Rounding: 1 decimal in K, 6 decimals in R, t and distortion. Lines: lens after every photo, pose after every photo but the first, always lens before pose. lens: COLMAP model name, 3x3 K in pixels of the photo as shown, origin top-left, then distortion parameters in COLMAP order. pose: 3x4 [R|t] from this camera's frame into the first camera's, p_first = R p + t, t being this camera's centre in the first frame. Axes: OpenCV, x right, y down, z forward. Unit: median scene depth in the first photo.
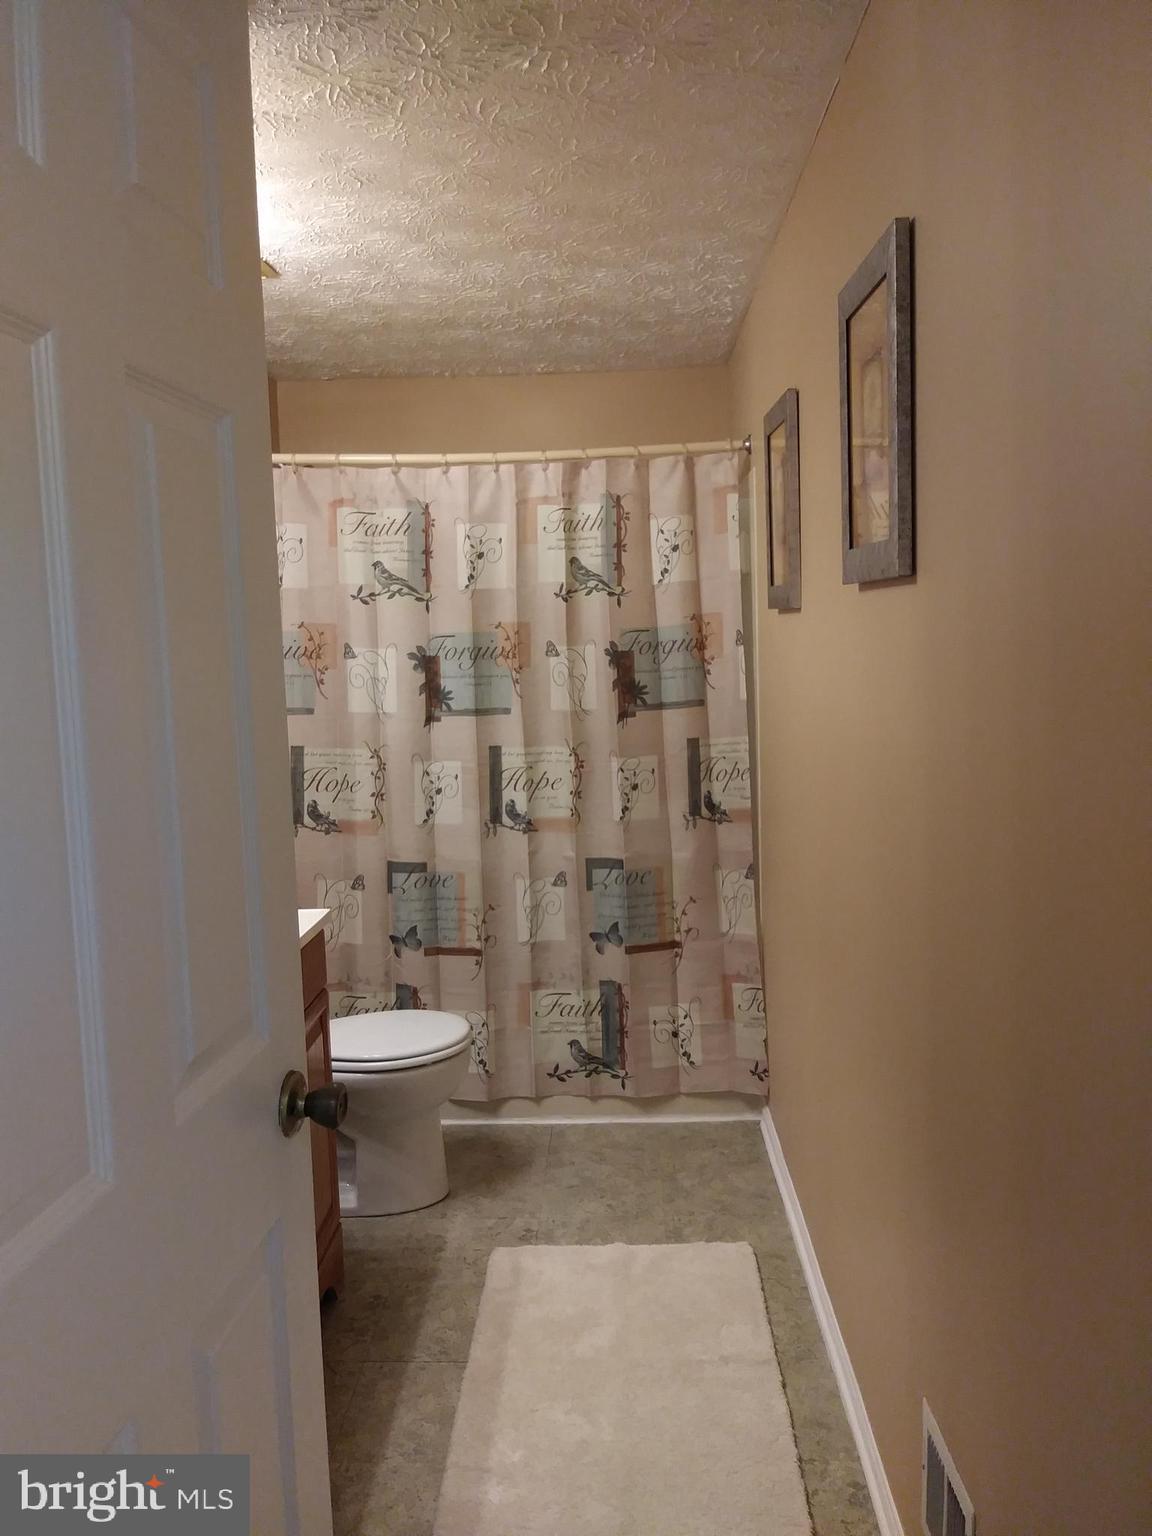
lens RADIAL K [[1288.9, 0, 576.7], [0, 1288.9, 769.6], [0, 0, 1]] dist [0.028951, -0.075961]
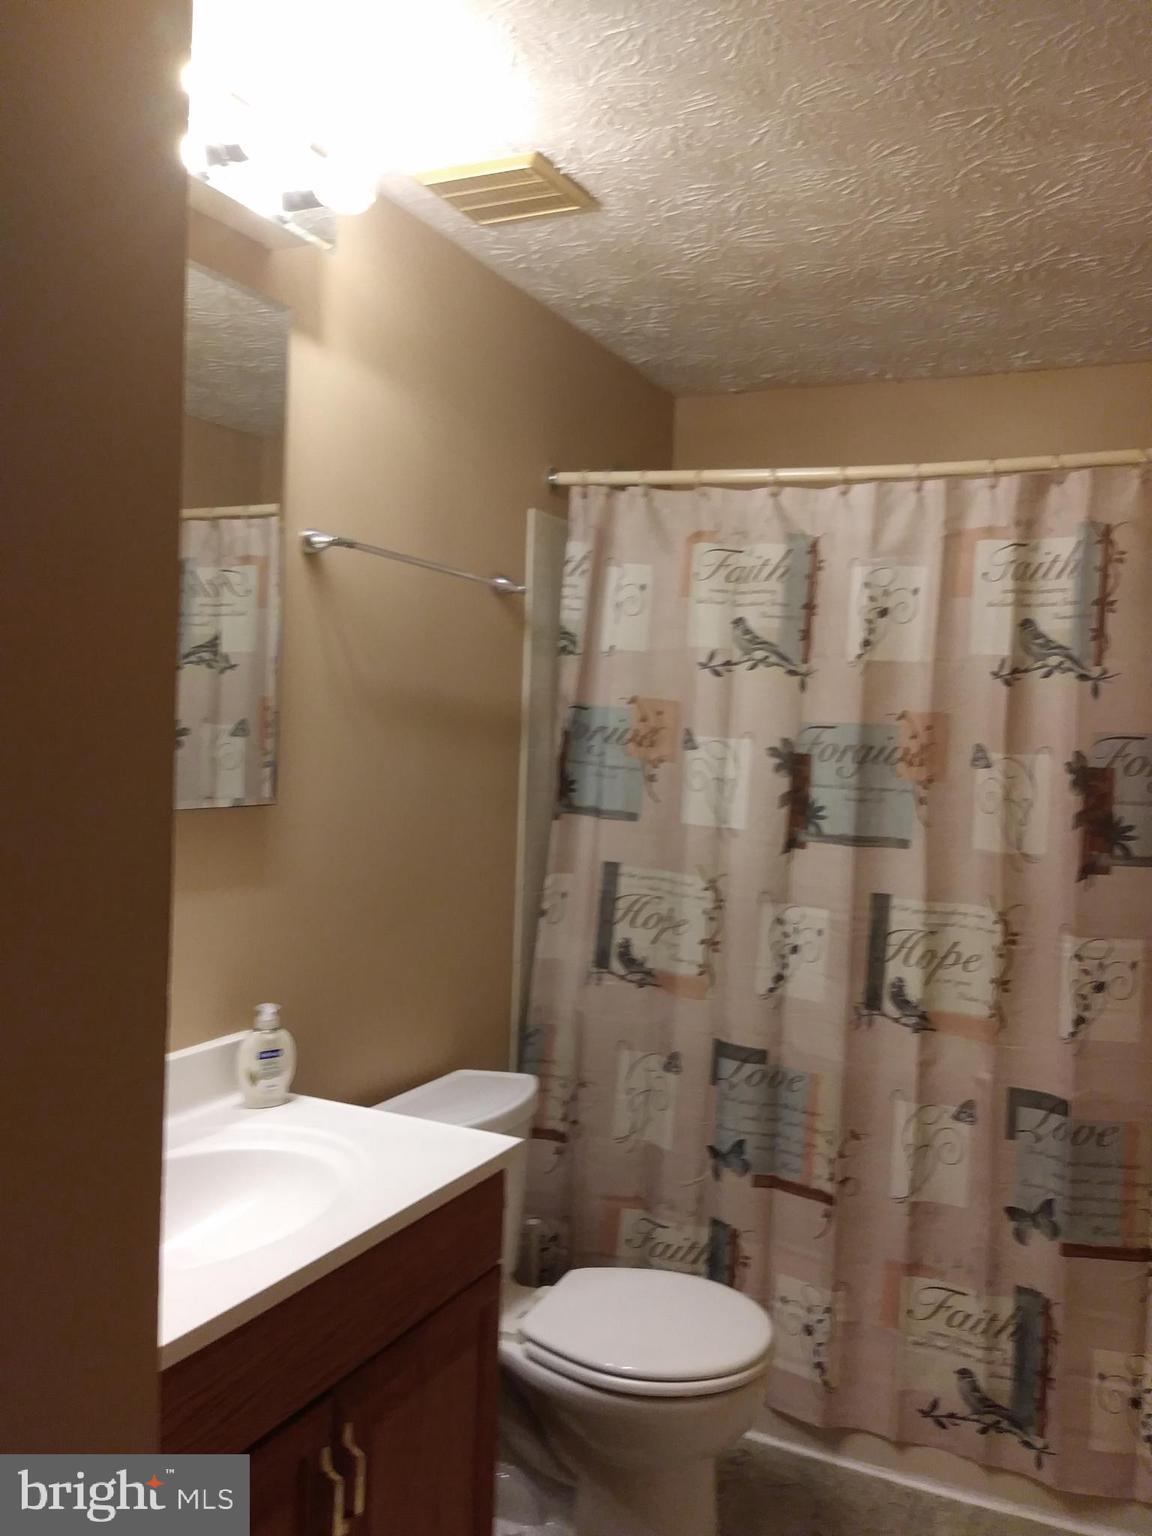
lens RADIAL K [[1288.9, 0, 573.0], [0, 1288.9, 763.2], [0, 0, 1]] dist [0.028951, -0.075961]
pose [[0.913190, 0.076080, -0.400369, 0.053858], [-0.106517, 0.992828, -0.054289, -0.032257], [0.393367, 0.092223, 0.914744, 0.316338]]
